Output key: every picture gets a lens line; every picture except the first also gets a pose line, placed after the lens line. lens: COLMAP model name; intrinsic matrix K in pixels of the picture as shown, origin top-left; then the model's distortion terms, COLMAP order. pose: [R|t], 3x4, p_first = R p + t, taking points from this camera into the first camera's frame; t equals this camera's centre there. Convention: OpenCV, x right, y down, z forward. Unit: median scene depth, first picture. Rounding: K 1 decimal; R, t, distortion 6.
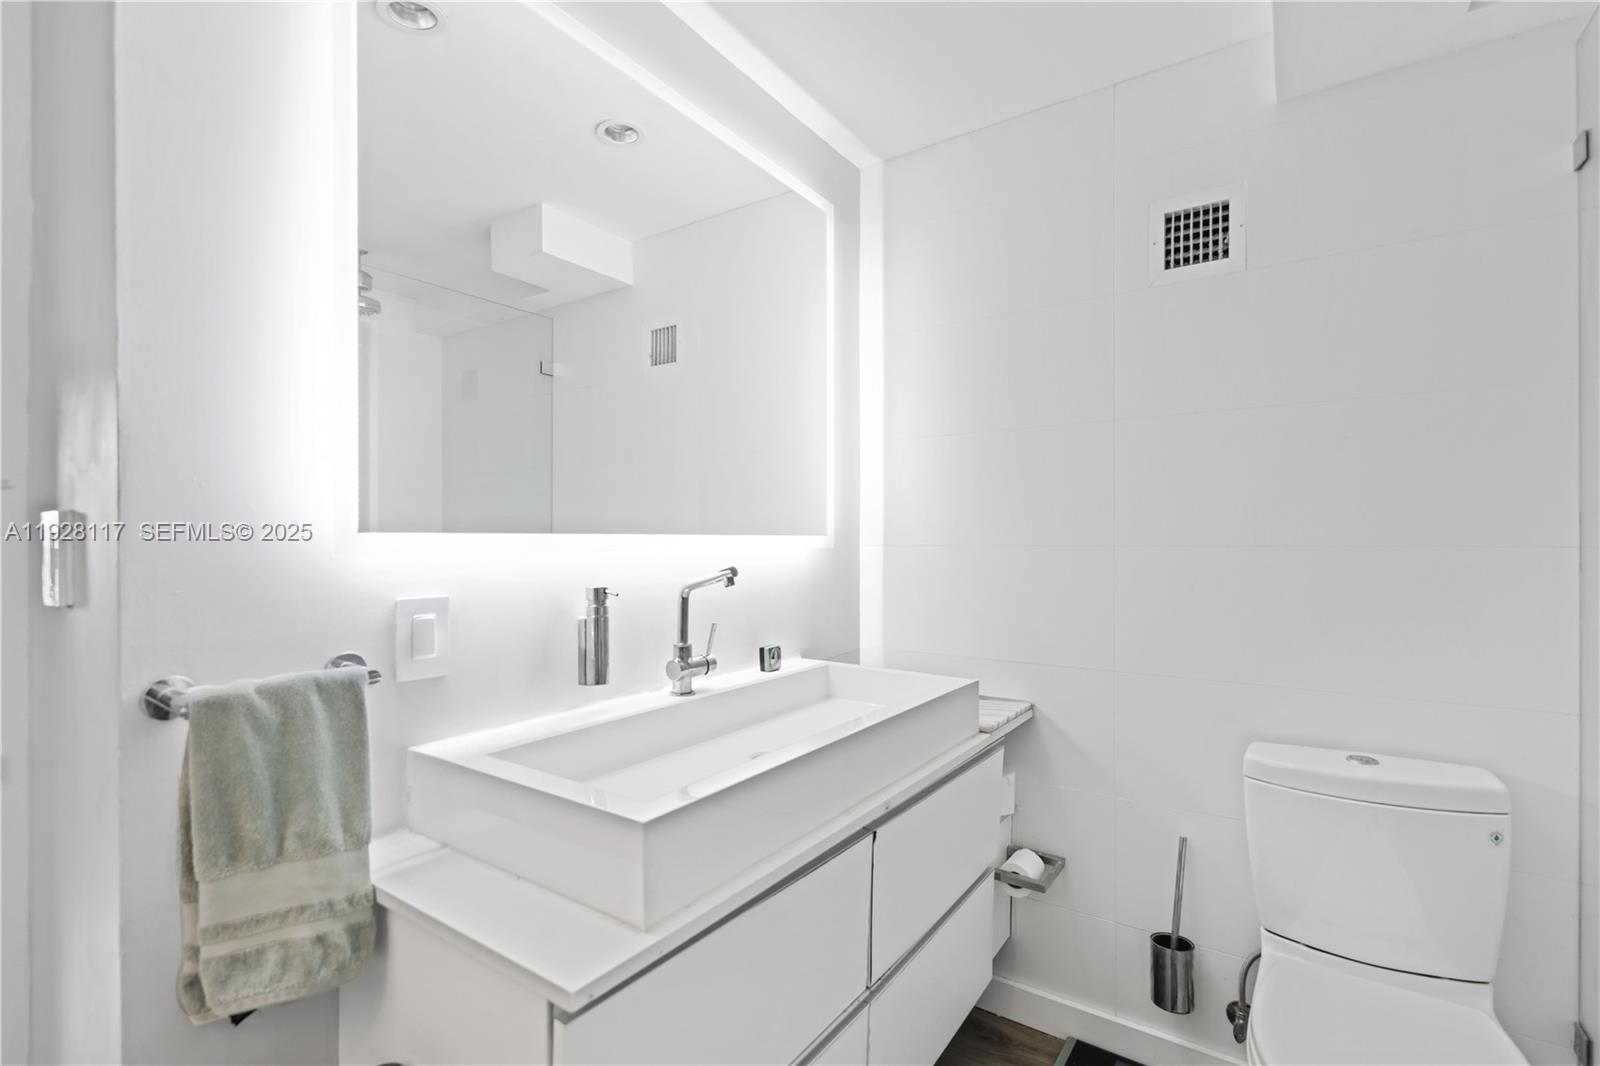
lens RADIAL K [[728.3, 0, 802.7], [0, 728.3, 538.0], [0, 0, 1]] dist [-0.000148, 0.000032]
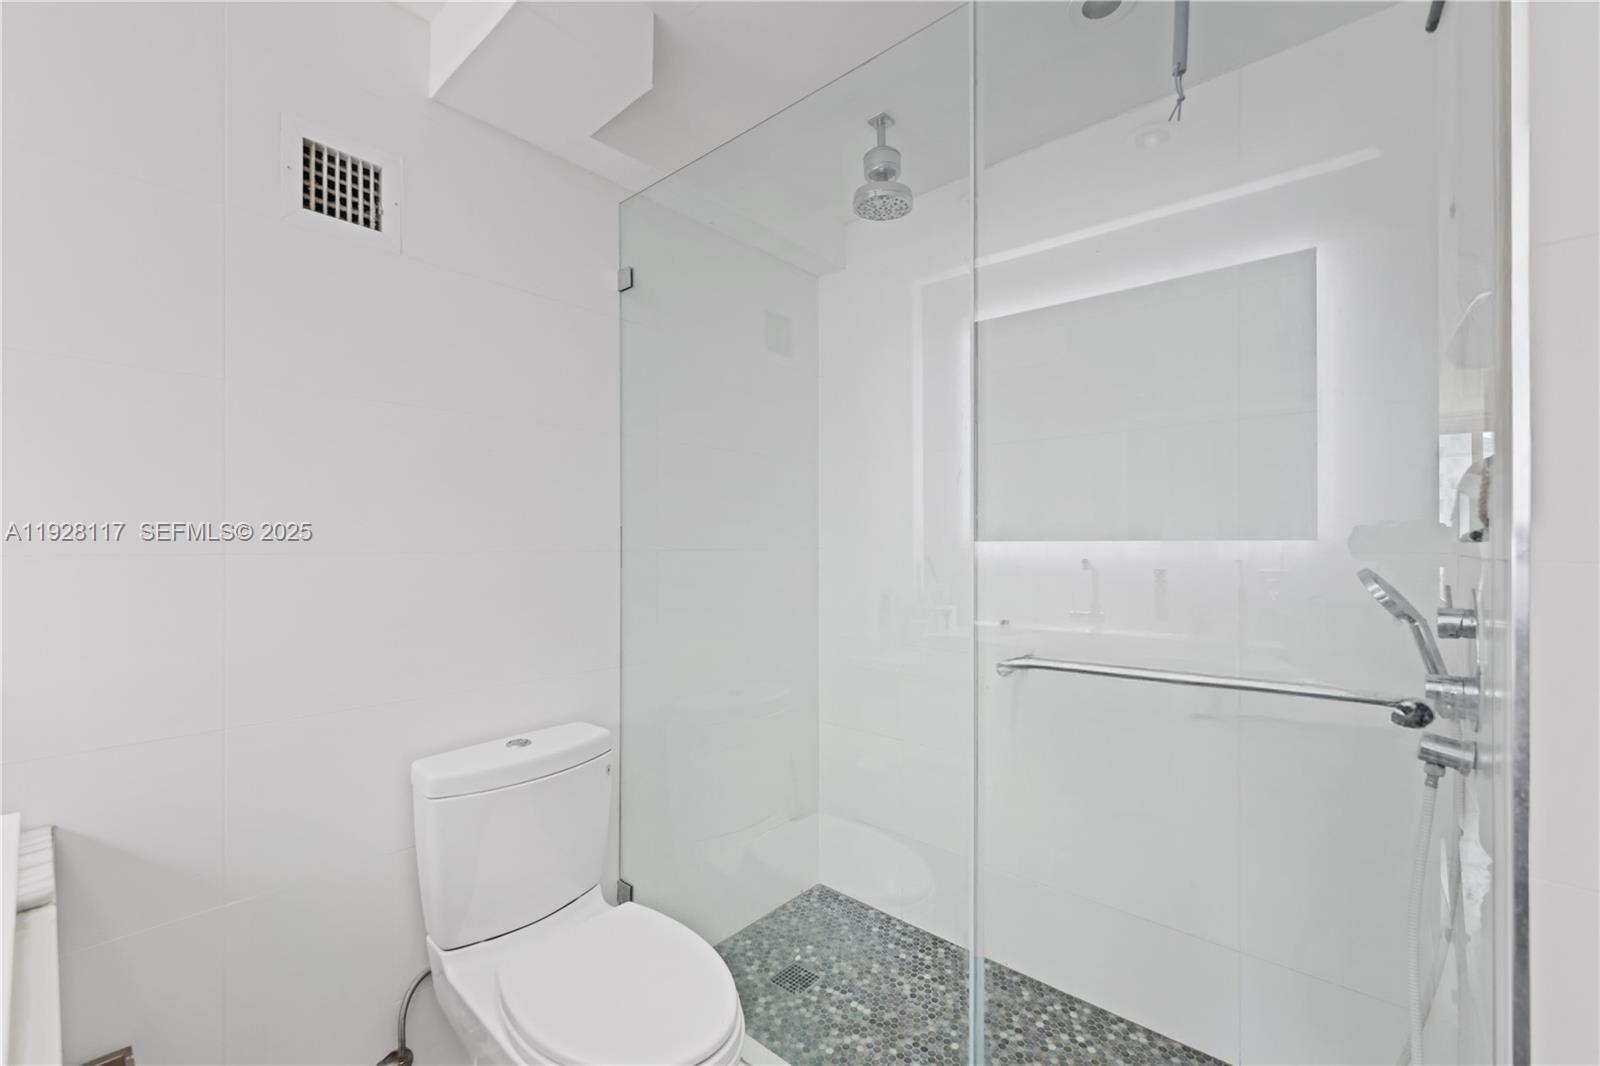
lens RADIAL K [[691.0, 0, 804.1], [0, 691.0, 539.2], [0, 0, 1]] dist [0.000784, -0.000071]
pose [[0.132080, 0.014384, 0.991135, -0.189615], [-0.011957, 0.999845, -0.012917, 0.000505], [-0.991167, -0.010145, 0.132231, 0.360216]]
